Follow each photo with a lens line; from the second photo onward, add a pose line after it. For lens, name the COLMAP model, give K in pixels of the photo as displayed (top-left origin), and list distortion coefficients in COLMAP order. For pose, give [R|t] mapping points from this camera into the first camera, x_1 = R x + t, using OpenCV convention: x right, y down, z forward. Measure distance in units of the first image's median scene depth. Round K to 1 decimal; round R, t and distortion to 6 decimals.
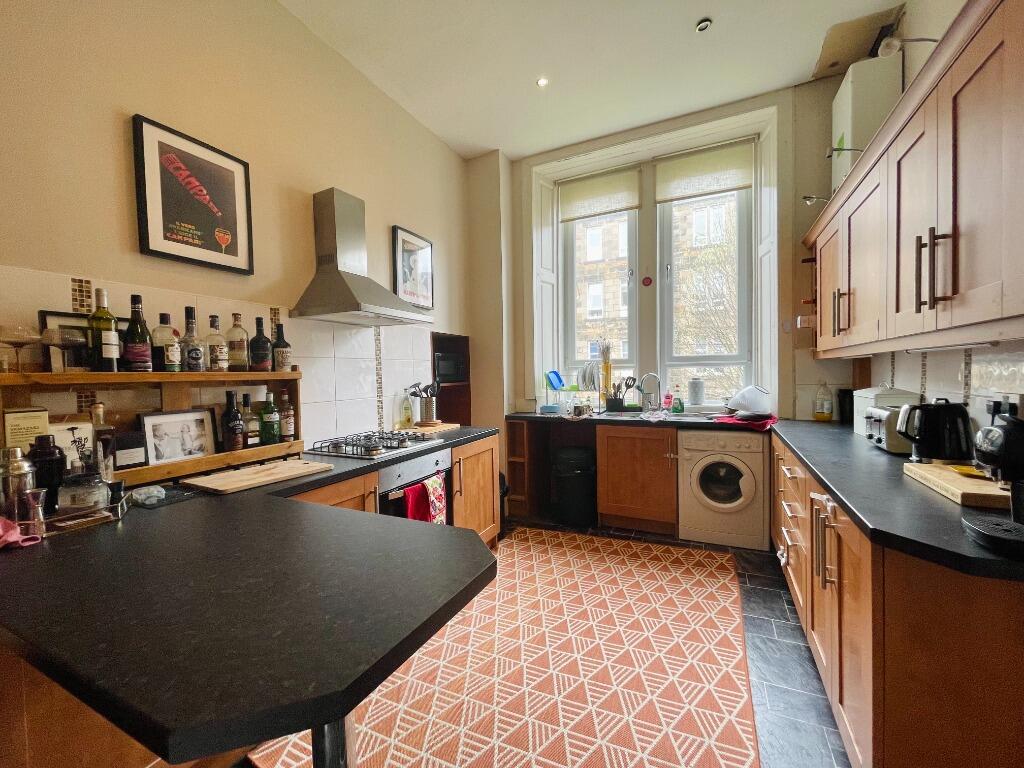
lens RADIAL K [[434.2, 0, 519.0], [0, 434.2, 381.1], [0, 0, 1]] dist [0.000204, -0.000008]
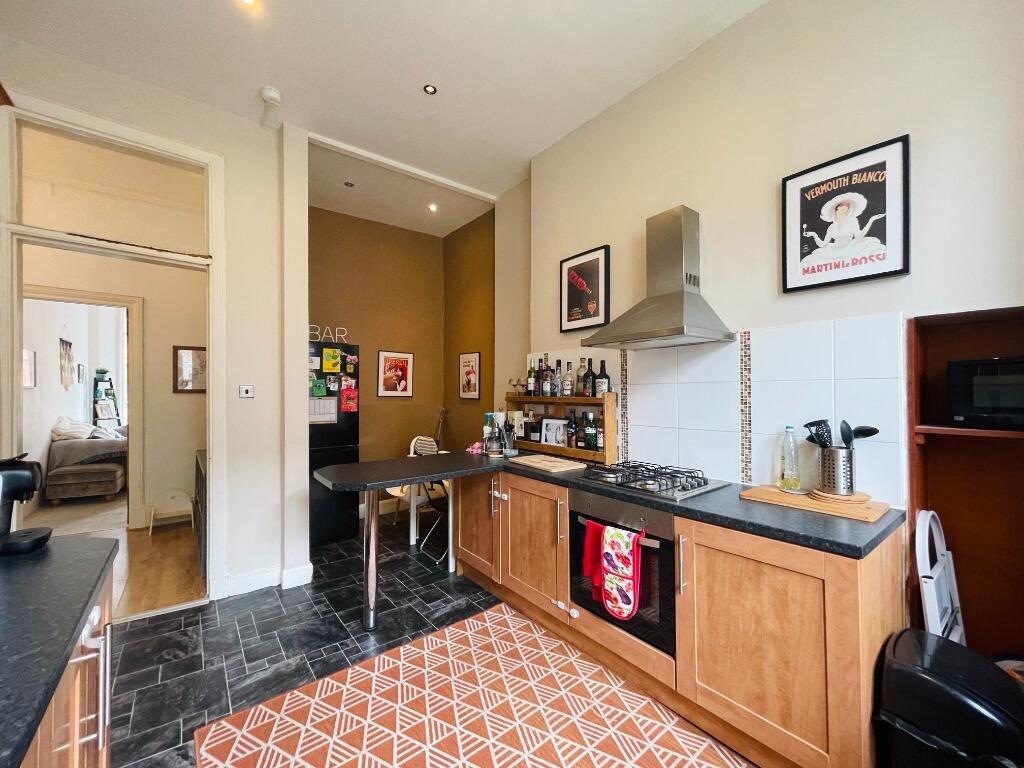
lens RADIAL K [[410.0, 0, 521.6], [0, 410.0, 390.8], [0, 0, 1]] dist [0.003240, 0.000139]
pose [[-0.448070, 0.016721, -0.893842, 0.746883], [-0.005744, 0.999751, 0.021582, -0.074785], [0.893980, 0.014805, -0.447862, 1.518552]]
